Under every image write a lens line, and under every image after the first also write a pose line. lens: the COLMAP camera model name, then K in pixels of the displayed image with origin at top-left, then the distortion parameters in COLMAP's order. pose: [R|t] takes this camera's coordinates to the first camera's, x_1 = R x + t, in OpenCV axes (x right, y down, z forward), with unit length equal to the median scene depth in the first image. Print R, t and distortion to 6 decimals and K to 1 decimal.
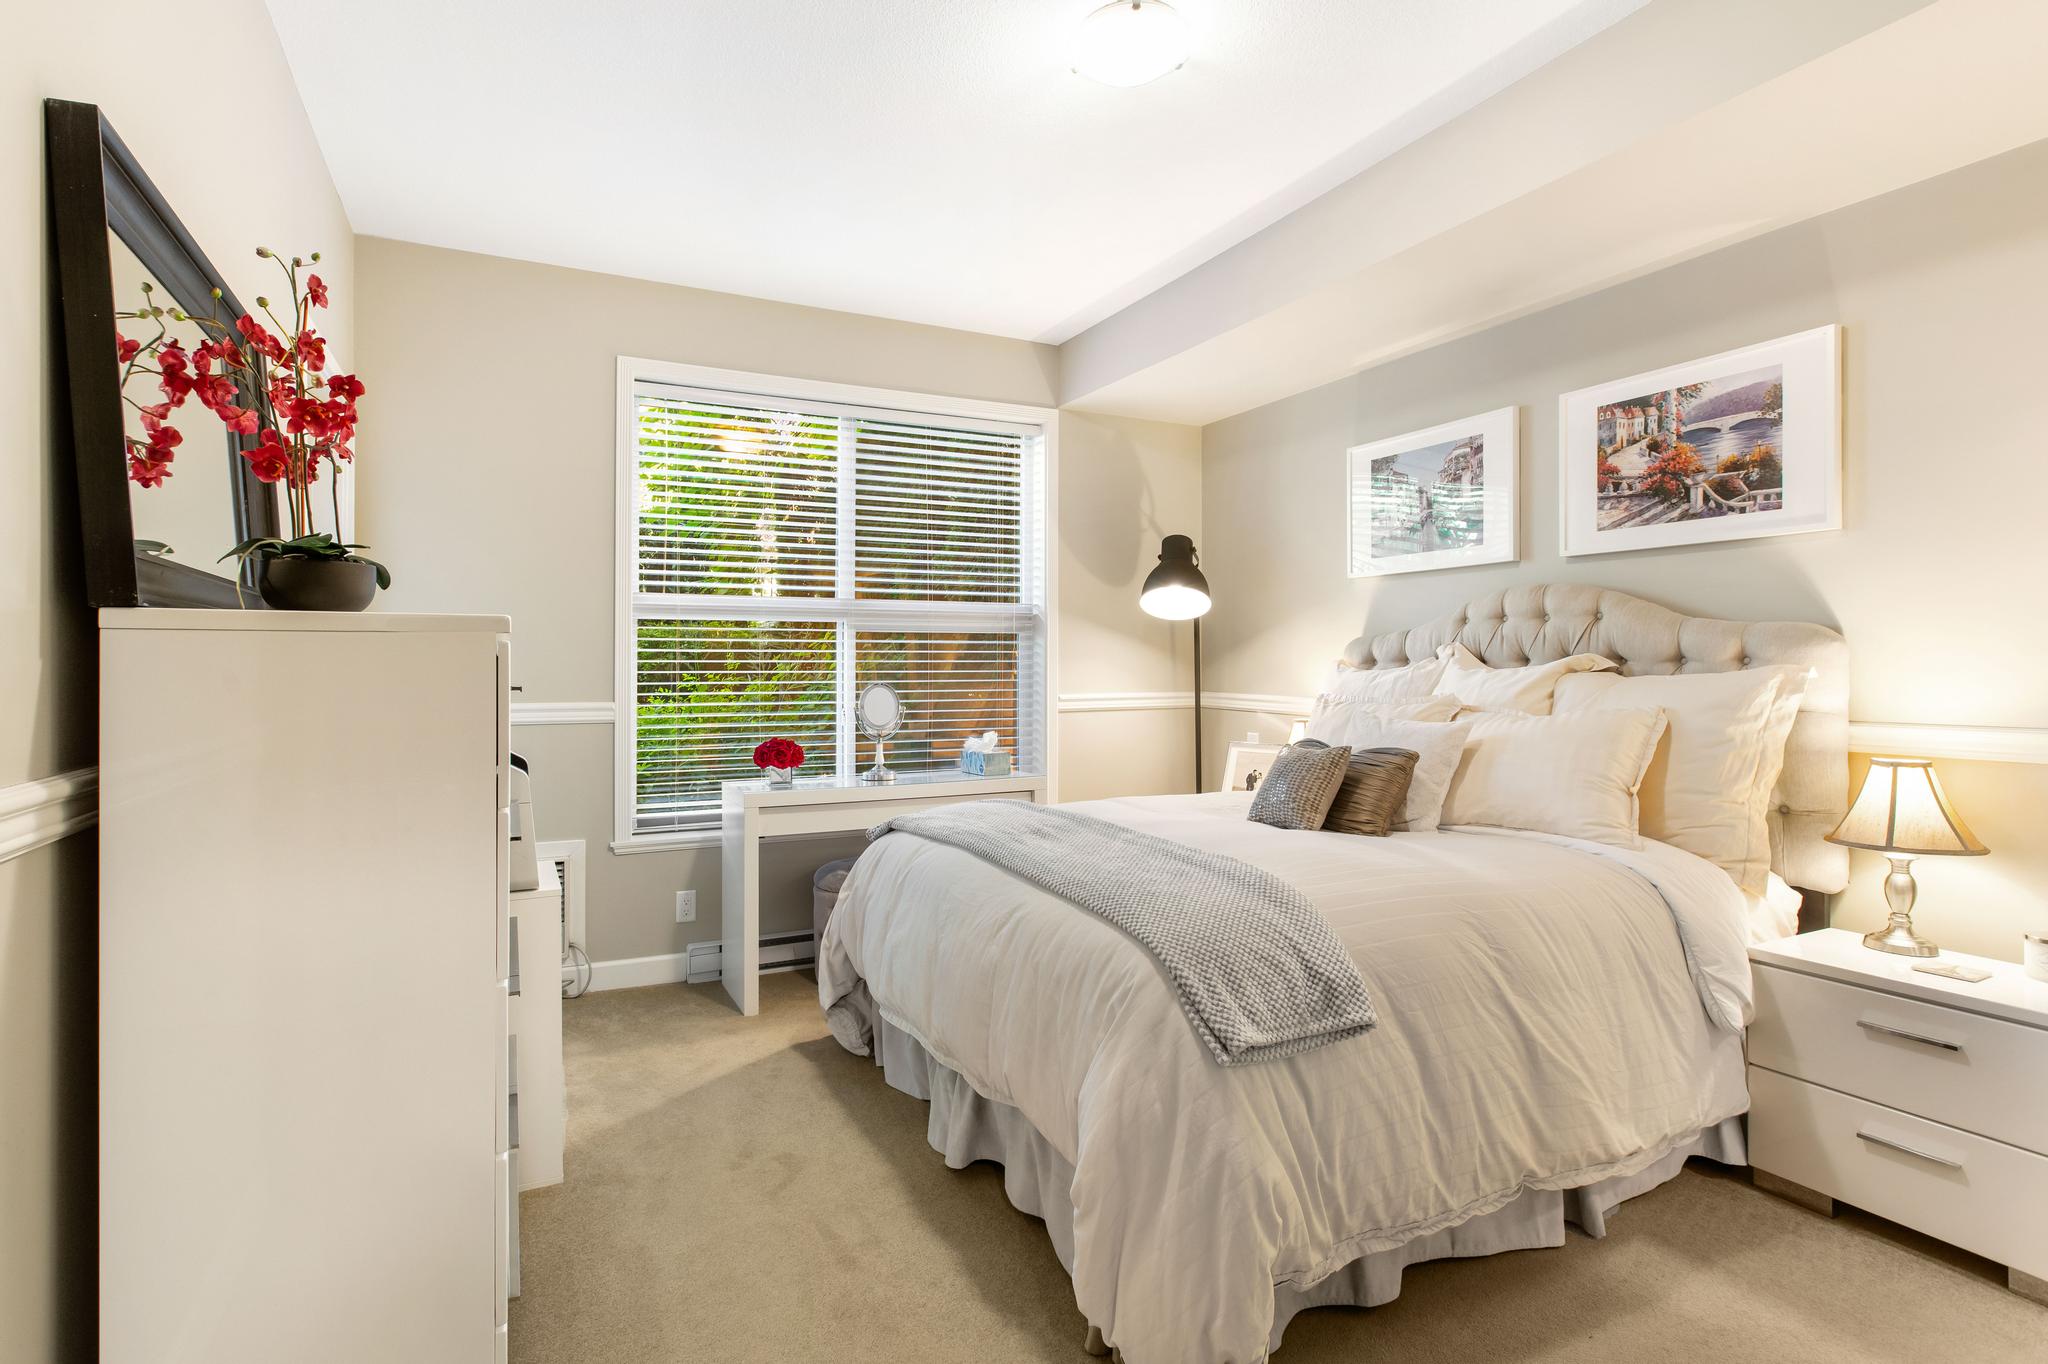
lens RADIAL K [[1080.9, 0, 1024.0], [0, 1080.9, 682.0], [0, 0, 1]] dist [-0.000578, -0.000118]
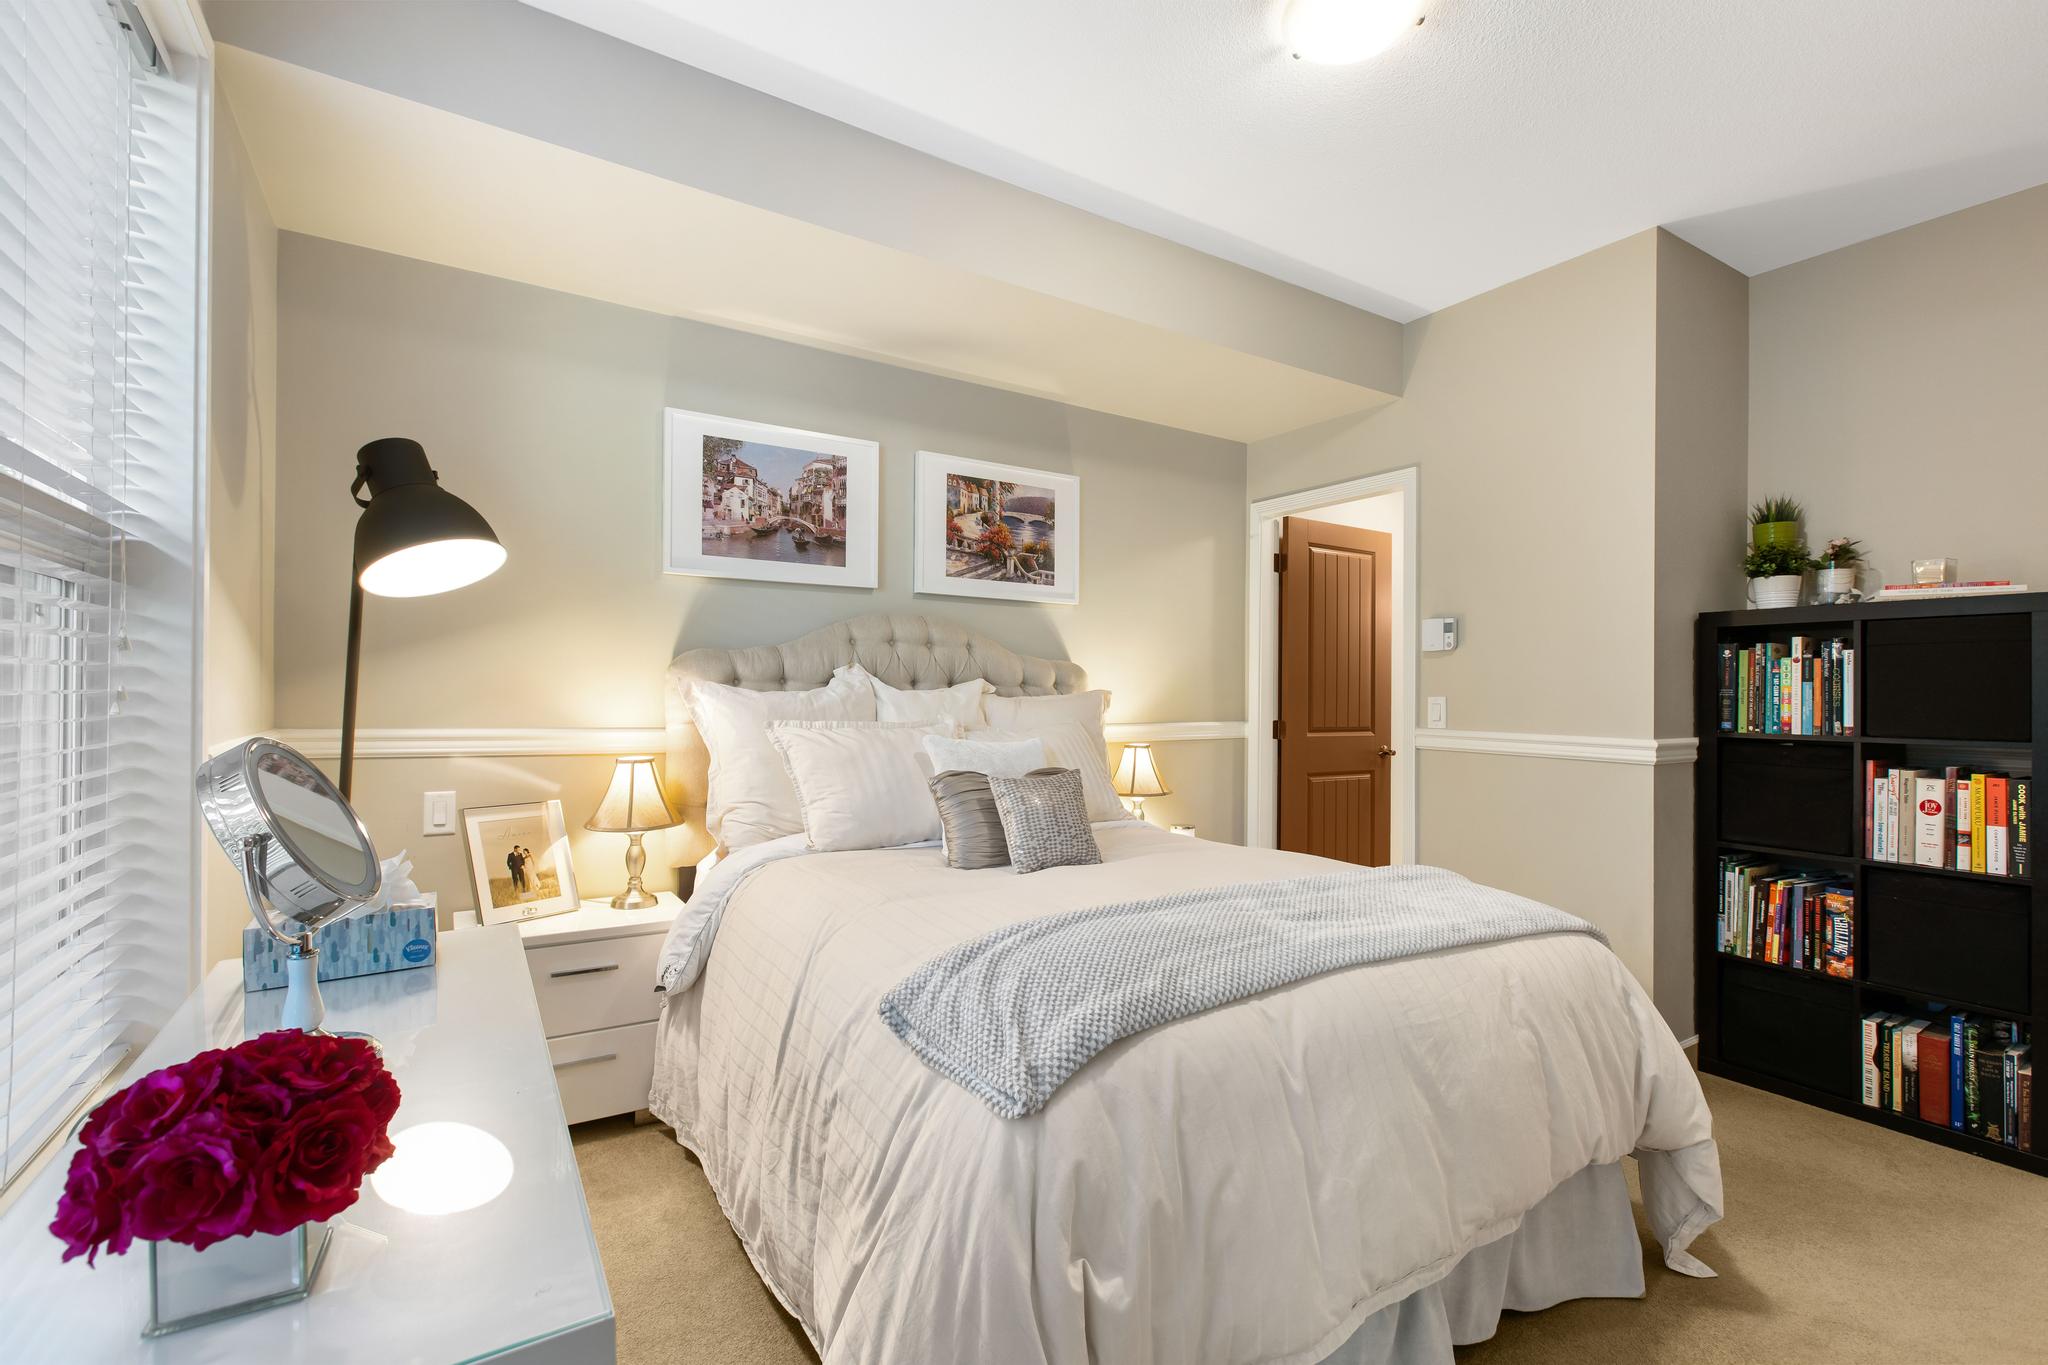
lens RADIAL K [[912.2, 0, 1025.9], [0, 912.2, 691.9], [0, 0, 1]] dist [-0.005302, -0.000263]
pose [[-0.118384, -0.004009, 0.992960, -0.513756], [0.002780, 0.999987, 0.004369, -0.015275], [-0.992964, 0.003278, -0.118371, 1.081422]]
